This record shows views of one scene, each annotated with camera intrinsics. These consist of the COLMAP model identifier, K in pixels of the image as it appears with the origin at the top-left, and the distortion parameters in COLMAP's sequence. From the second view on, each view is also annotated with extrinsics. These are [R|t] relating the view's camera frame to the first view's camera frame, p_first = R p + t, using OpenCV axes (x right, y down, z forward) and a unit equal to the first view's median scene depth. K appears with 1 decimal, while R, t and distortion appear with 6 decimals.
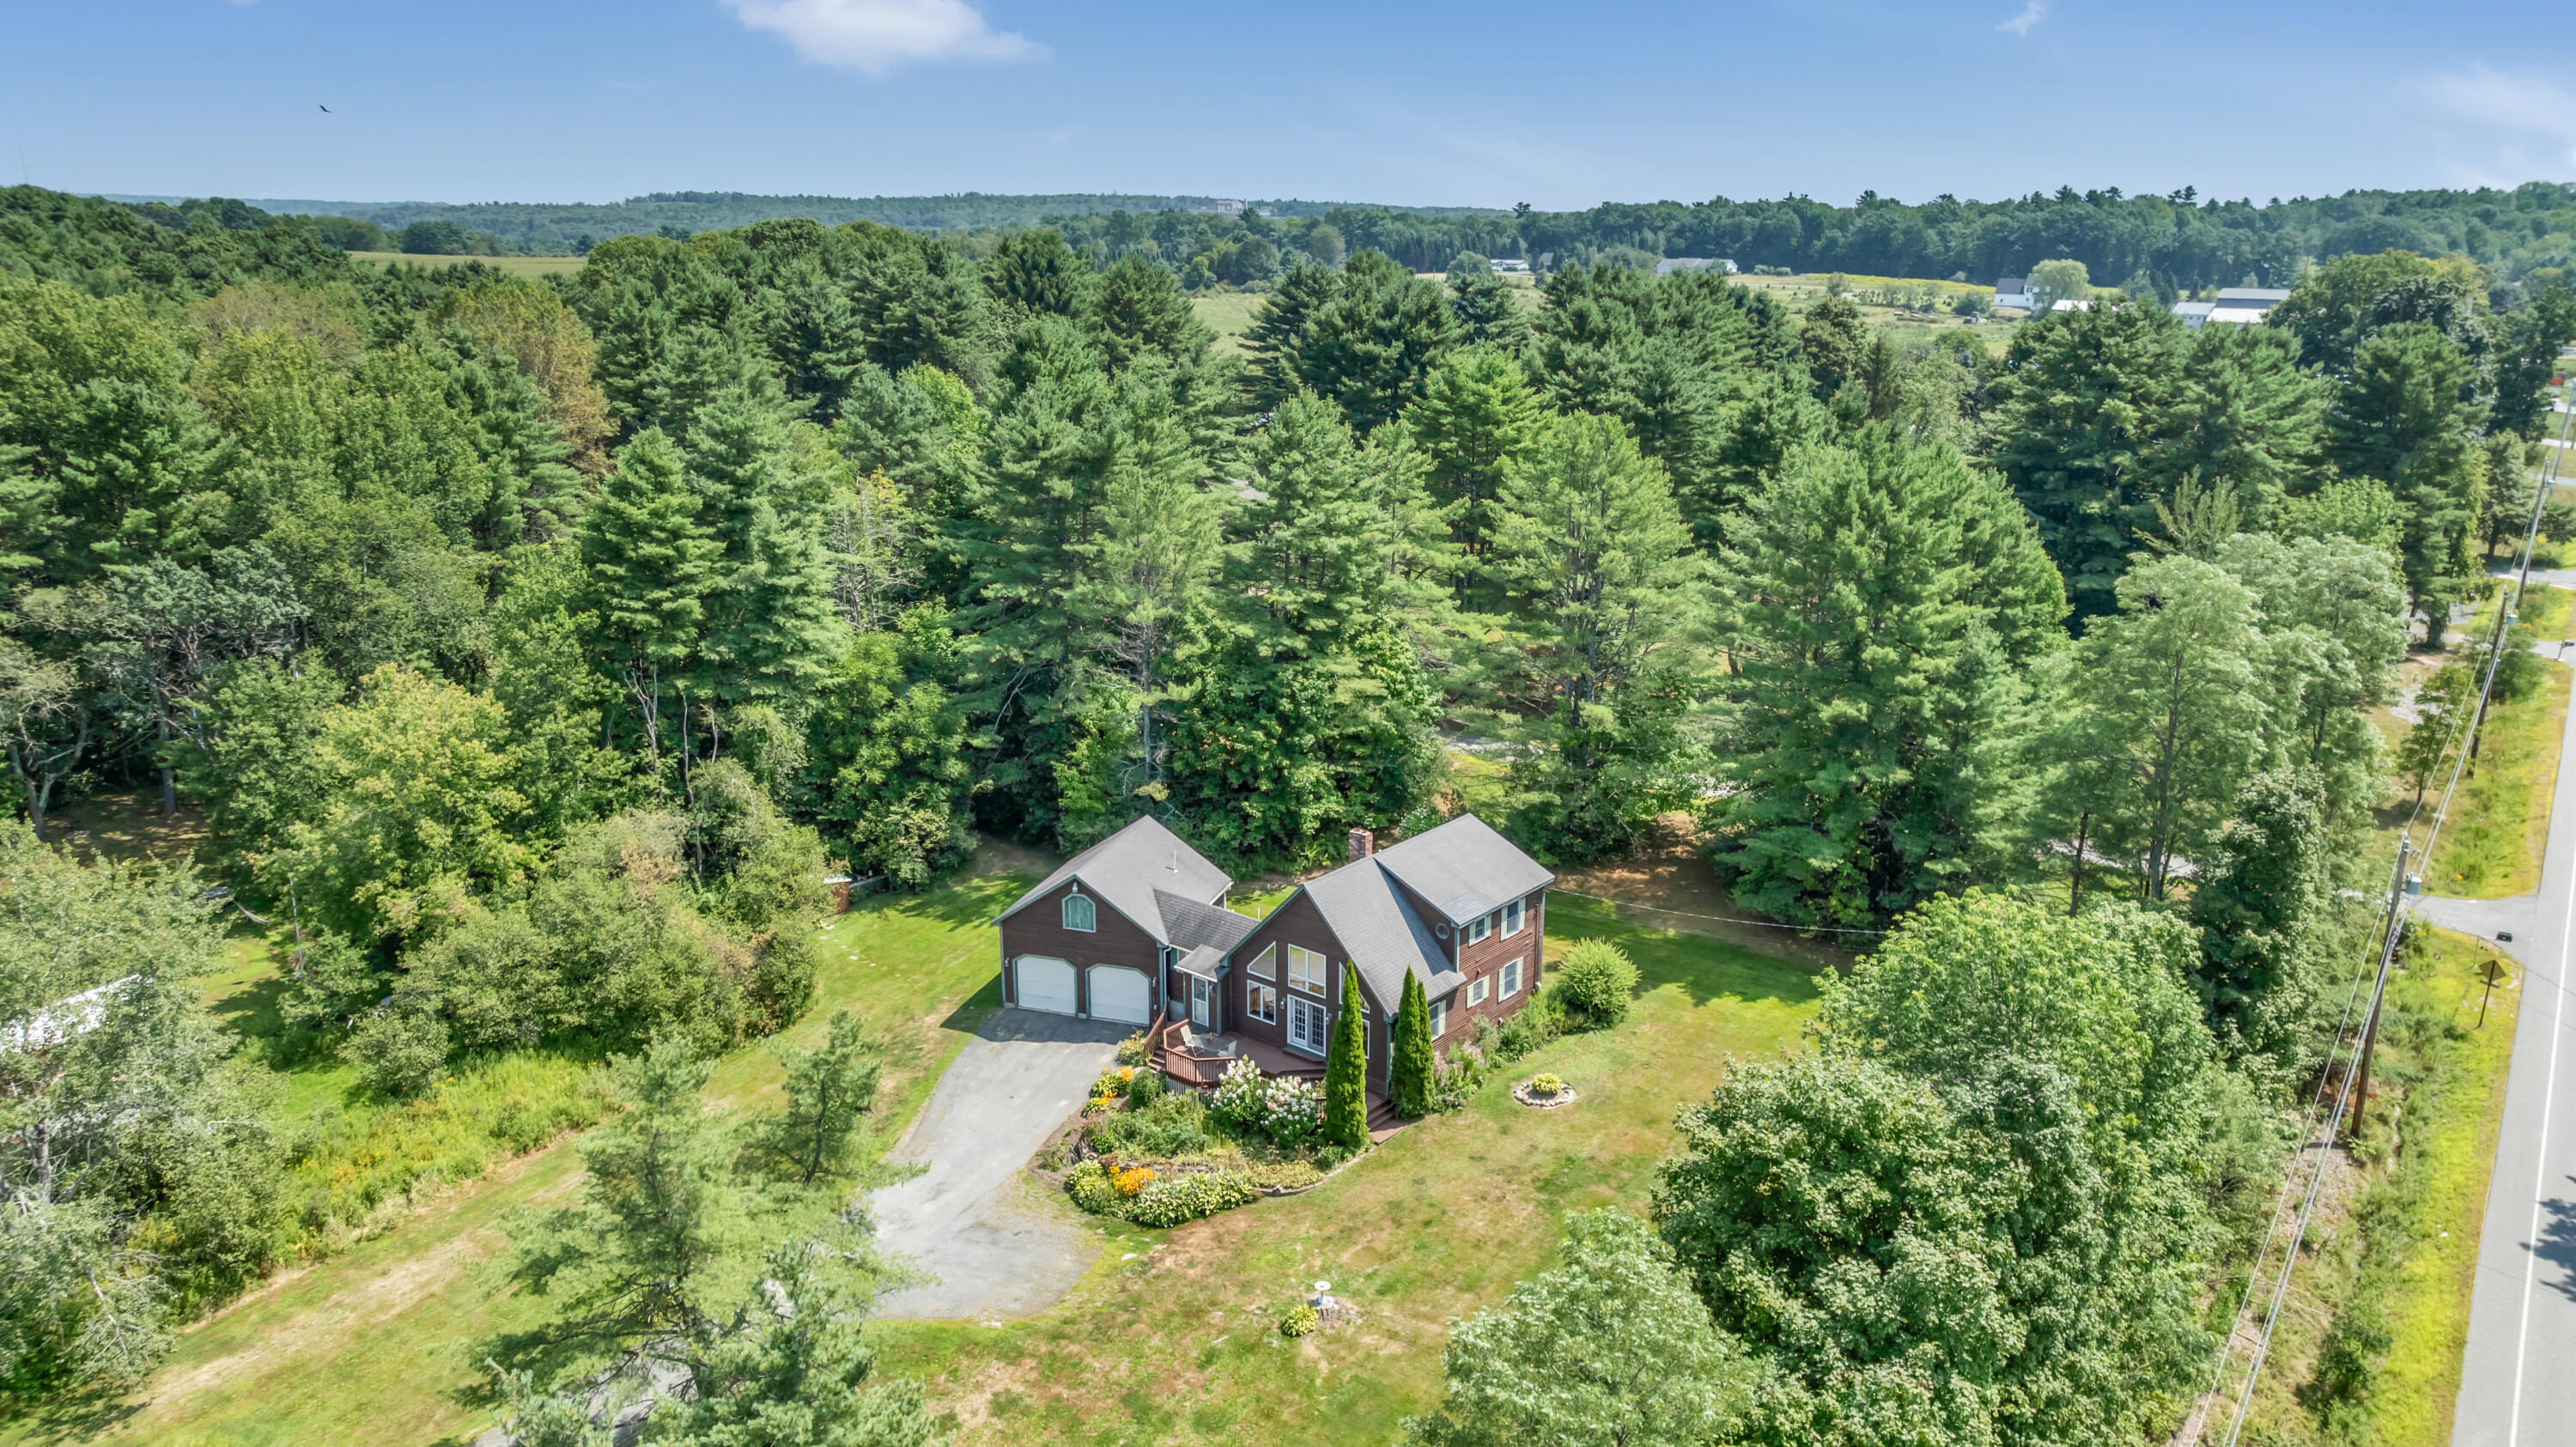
lens RADIAL K [[1836.7, 0, 1288.0], [0, 1836.7, 723.5], [0, 0, 1]] dist [-0.010662, 0.002669]
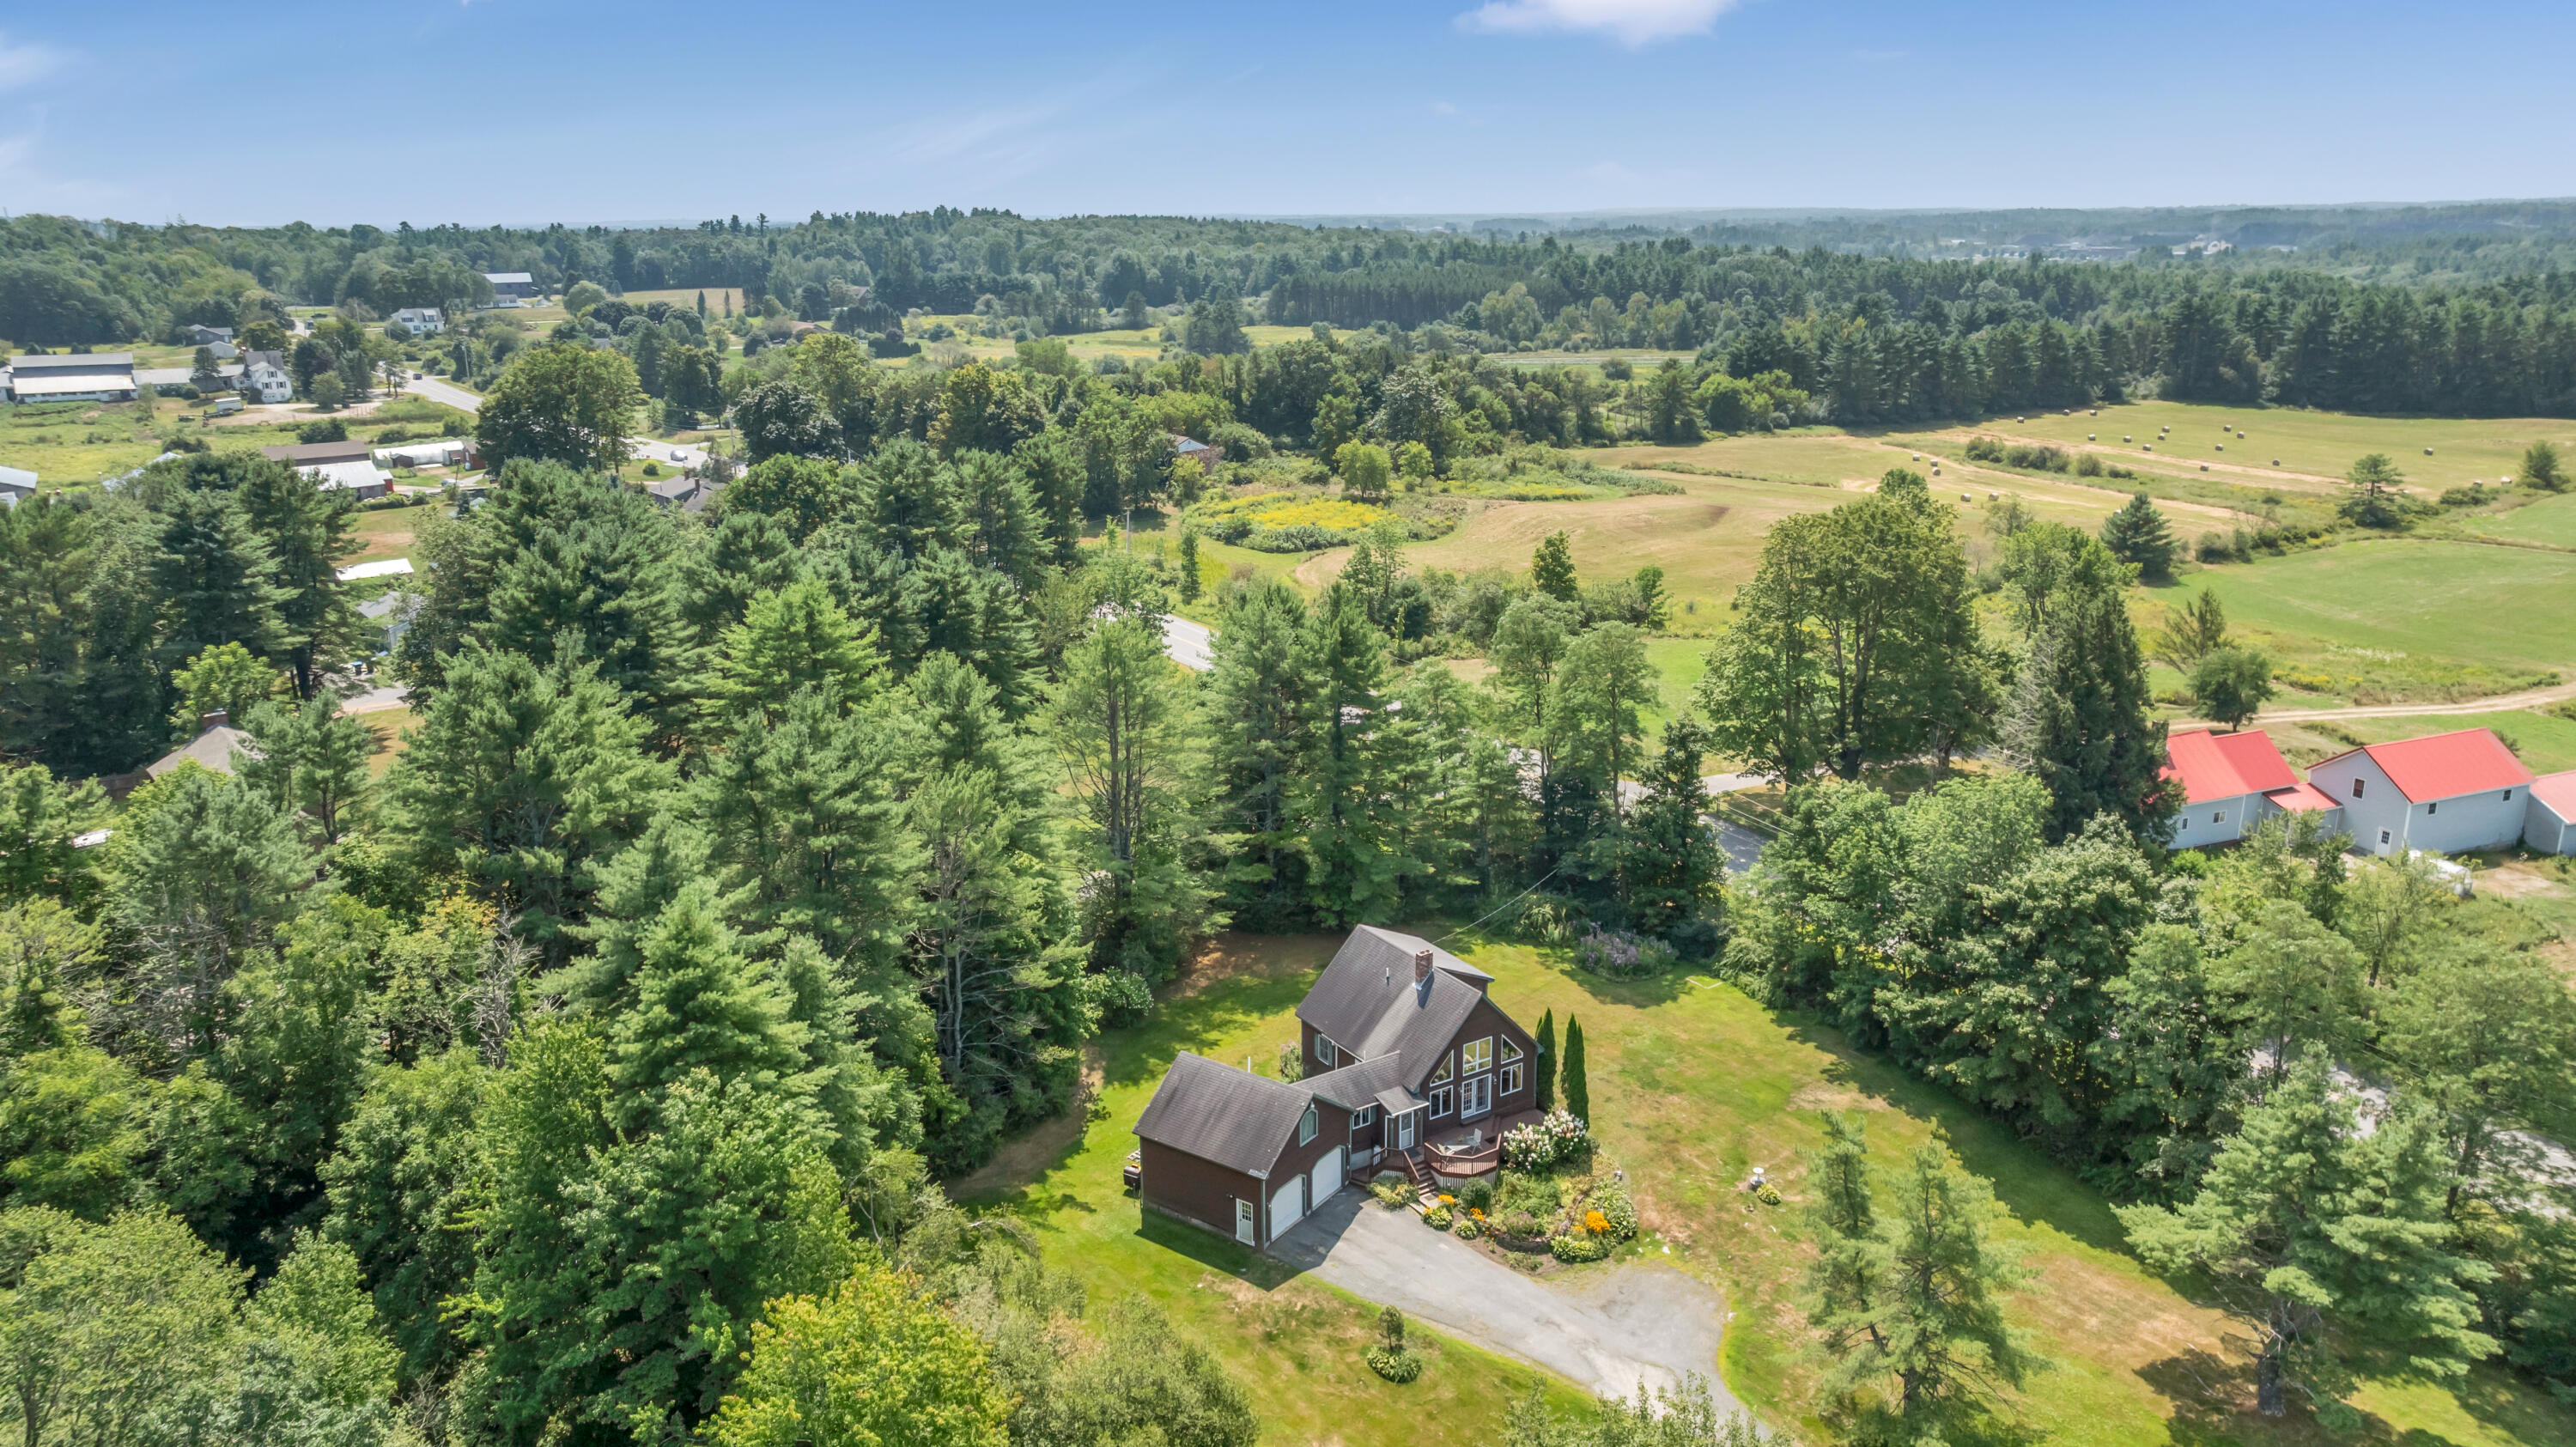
lens RADIAL K [[1836.7, 0, 1288.0], [0, 1836.7, 723.5], [0, 0, 1]] dist [-0.010662, 0.002669]
pose [[0.294457, -0.268053, 0.917302, -1.100317], [0.264369, 0.945247, 0.191356, -0.356079], [-0.918370, 0.186160, 0.349199, 0.564052]]
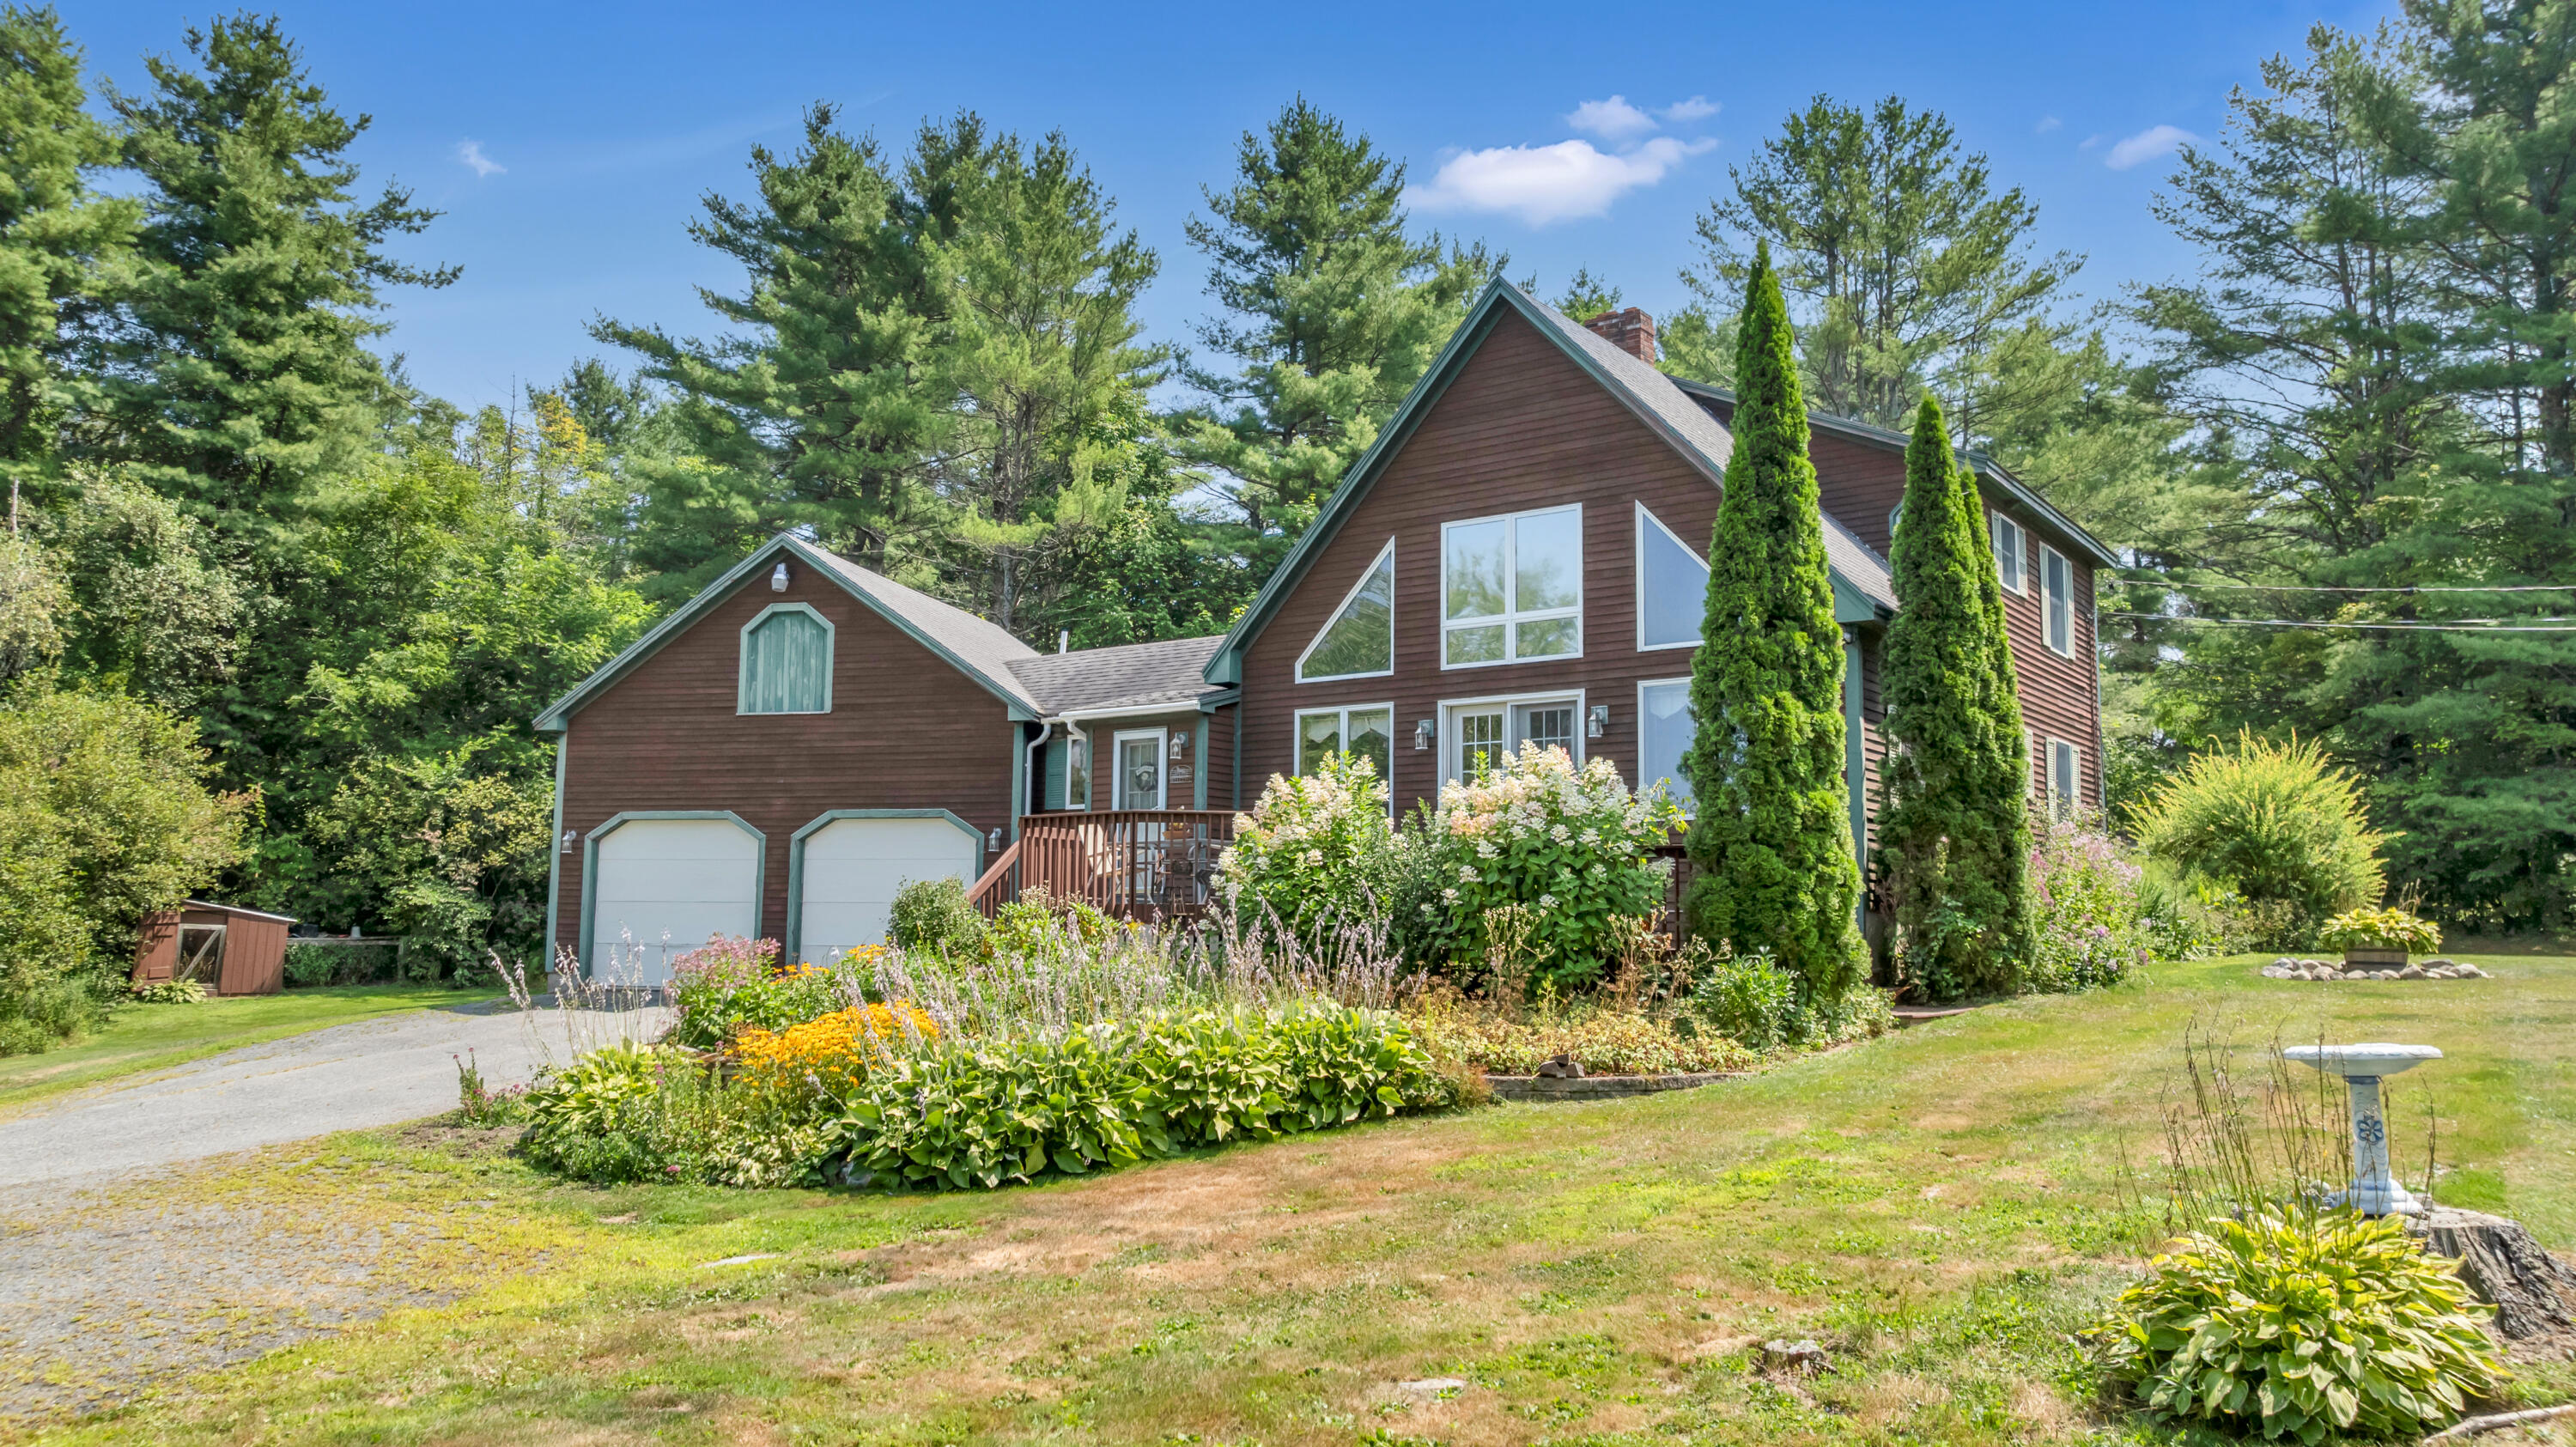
lens RADIAL K [[1837.6, 0, 1288.0], [0, 1837.6, 723.5], [0, 0, 1]] dist [-0.004624, -0.025495]
pose [[0.997486, 0.018032, 0.068526, -0.042074], [0.010054, 0.921277, -0.388777, 0.250899], [-0.070142, 0.388489, 0.918780, 0.675497]]
